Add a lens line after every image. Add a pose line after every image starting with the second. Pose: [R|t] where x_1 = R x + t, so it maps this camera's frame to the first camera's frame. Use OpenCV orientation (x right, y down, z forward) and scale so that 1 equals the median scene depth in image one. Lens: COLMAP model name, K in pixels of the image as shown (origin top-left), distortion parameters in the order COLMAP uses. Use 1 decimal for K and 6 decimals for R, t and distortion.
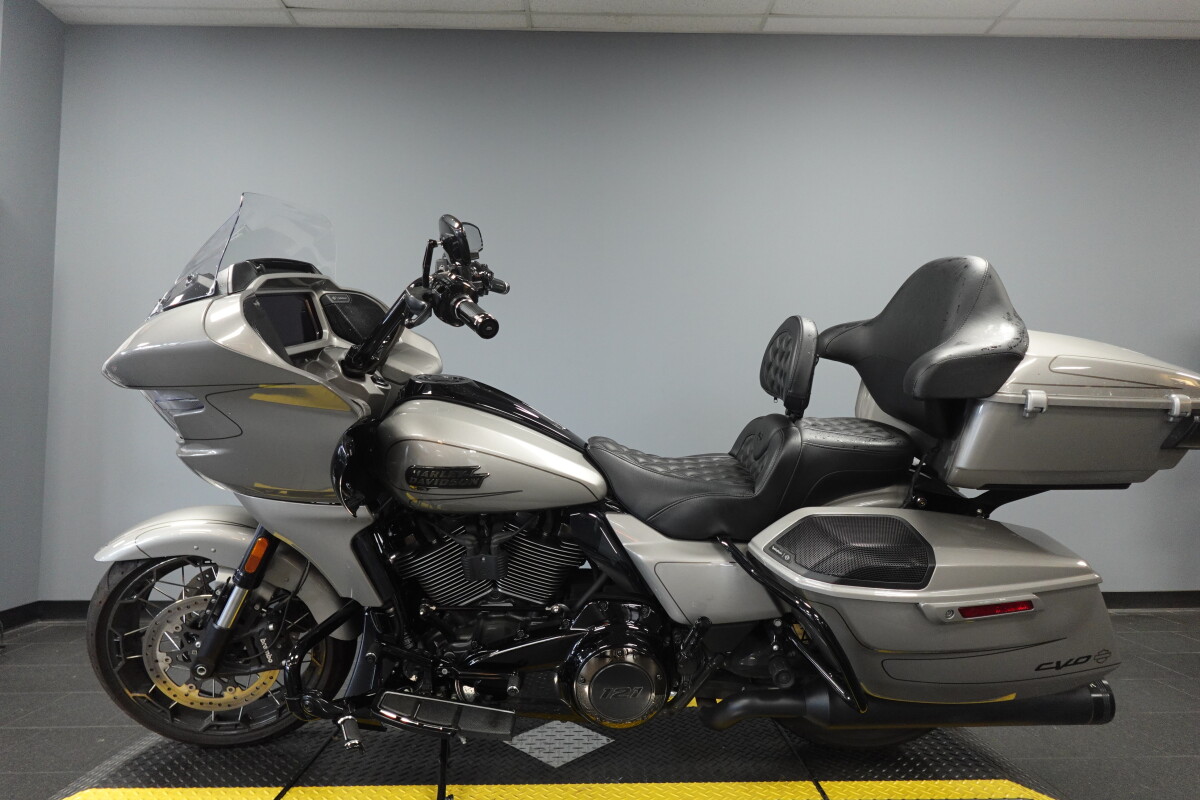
lens RADIAL K [[785.6, 0, 597.4], [0, 785.6, 406.0], [0, 0, 1]] dist [0.009593, 0.004457]
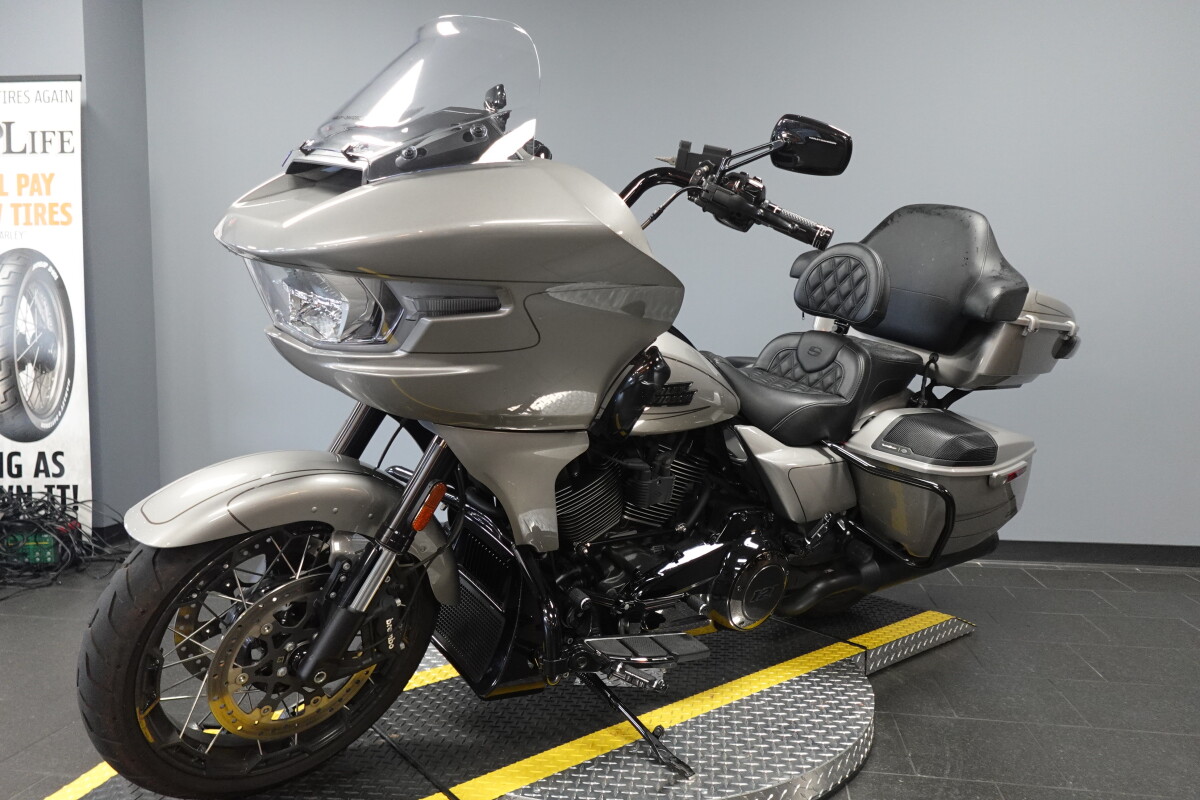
lens RADIAL K [[785.6, 0, 605.6], [0, 785.6, 408.0], [0, 0, 1]] dist [0.009593, 0.004457]
pose [[0.834294, -0.052939, 0.548772, -0.689580], [0.014550, 0.997147, 0.074072, 0.034525], [-0.551128, -0.053813, 0.832684, 0.250701]]
